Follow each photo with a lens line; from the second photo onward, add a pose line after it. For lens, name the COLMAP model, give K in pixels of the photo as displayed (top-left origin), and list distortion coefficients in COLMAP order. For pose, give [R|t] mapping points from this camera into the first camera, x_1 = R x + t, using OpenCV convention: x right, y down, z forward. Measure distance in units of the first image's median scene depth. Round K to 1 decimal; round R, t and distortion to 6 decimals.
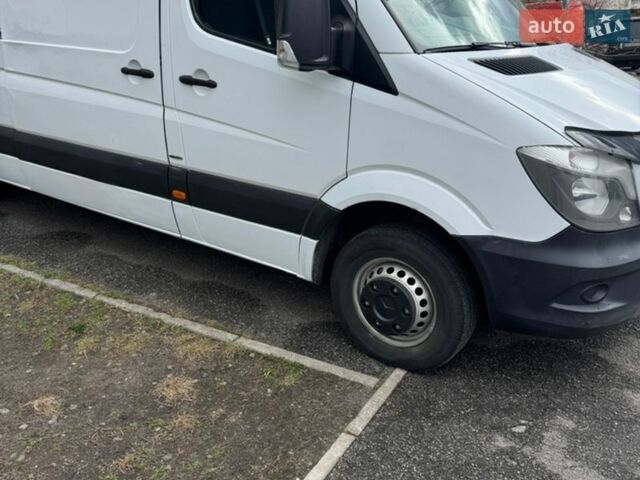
lens RADIAL K [[596.1, 0, 319.9], [0, 596.1, 229.2], [0, 0, 1]] dist [0.148994, -0.281154]
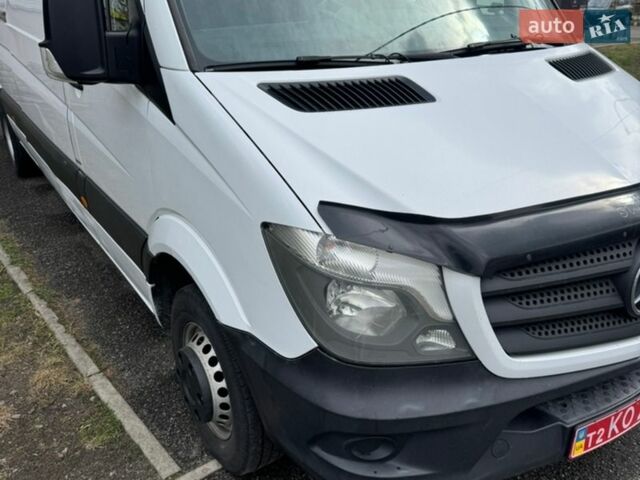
lens RADIAL K [[596.1, 0, 319.9], [0, 596.1, 229.2], [0, 0, 1]] dist [0.148994, -0.281154]
pose [[0.932918, 0.129184, -0.336117, 0.521686], [-0.111721, 0.991209, 0.070874, -0.153191], [0.342318, -0.028569, 0.939150, 0.321542]]
